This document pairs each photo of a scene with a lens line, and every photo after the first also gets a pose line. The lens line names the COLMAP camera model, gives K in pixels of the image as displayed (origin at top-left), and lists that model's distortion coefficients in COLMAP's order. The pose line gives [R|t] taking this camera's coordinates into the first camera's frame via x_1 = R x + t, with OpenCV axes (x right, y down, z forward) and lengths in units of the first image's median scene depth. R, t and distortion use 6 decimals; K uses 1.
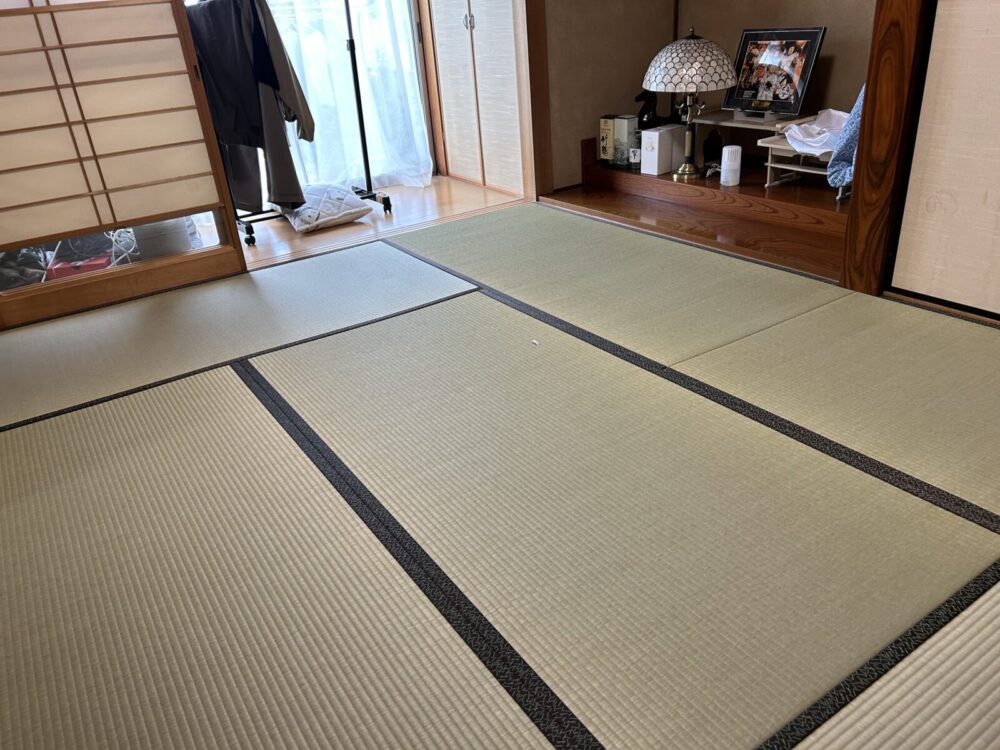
lens RADIAL K [[757.1, 0, 489.0], [0, 757.1, 375.2], [0, 0, 1]] dist [0.034969, -0.042412]
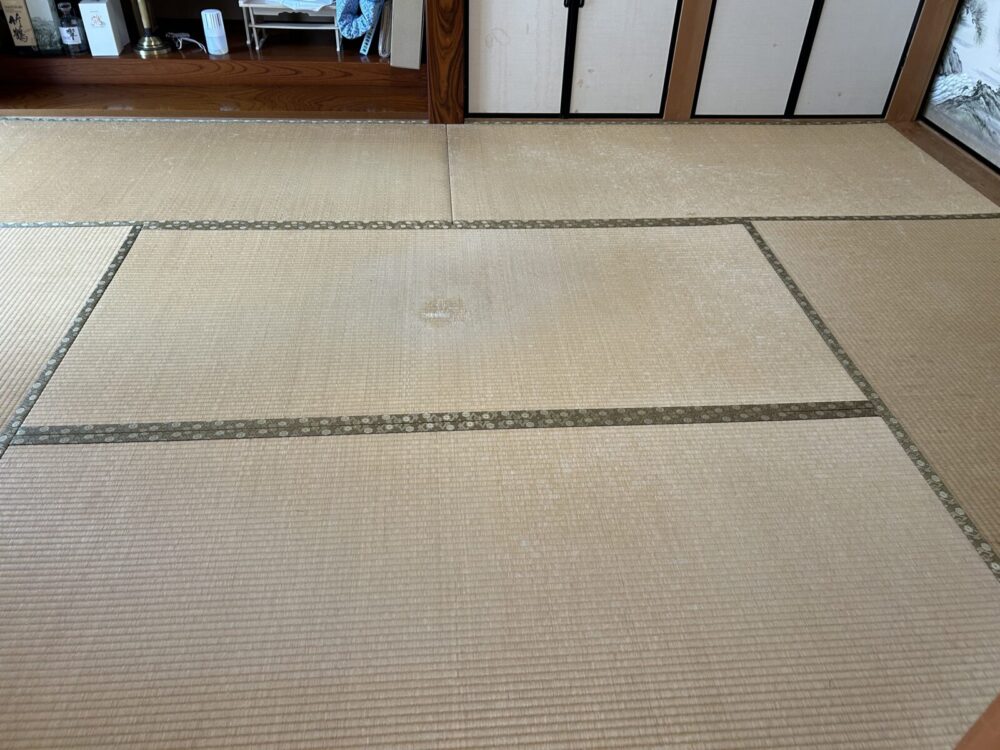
lens RADIAL K [[761.5, 0, 504.1], [0, 761.5, 378.4], [0, 0, 1]] dist [0.041249, -0.050479]
pose [[0.462701, -0.466946, 0.753571, -0.441450], [0.327924, 0.879896, 0.343873, -0.107060], [-0.823635, 0.088004, 0.560251, 0.205034]]
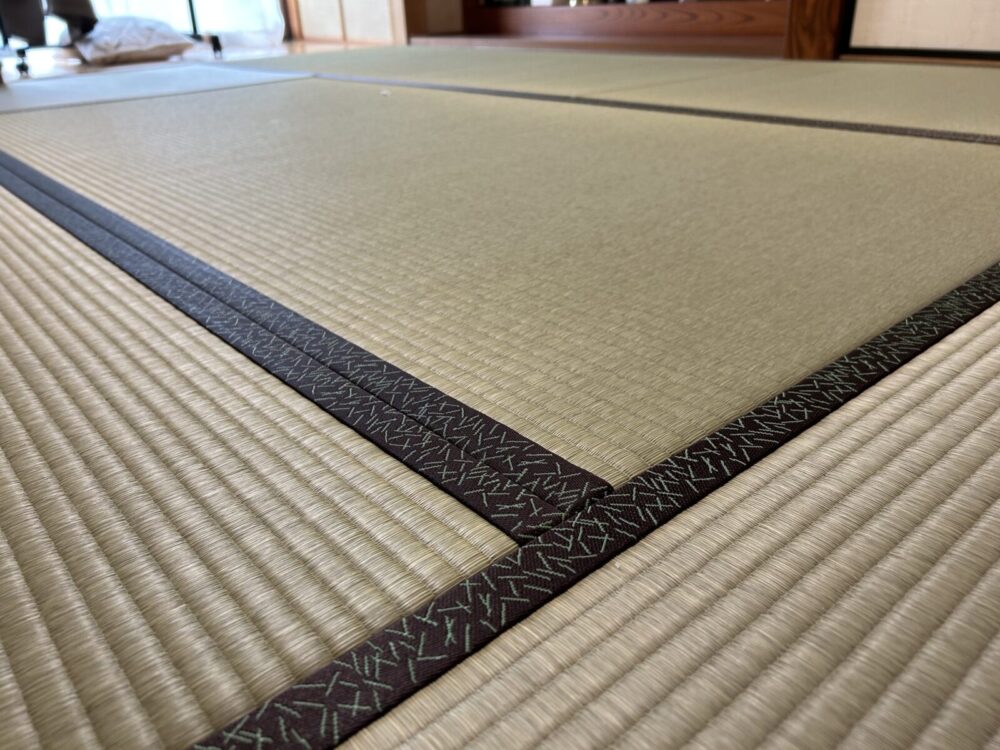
lens RADIAL K [[777.4, 0, 496.9], [0, 777.4, 337.3], [0, 0, 1]] dist [0.162340, -0.277900]
pose [[0.989989, -0.014818, 0.140361, 0.040035], [0.022829, 0.998190, -0.055635, 0.157011], [-0.139283, 0.058282, 0.988536, 0.195867]]
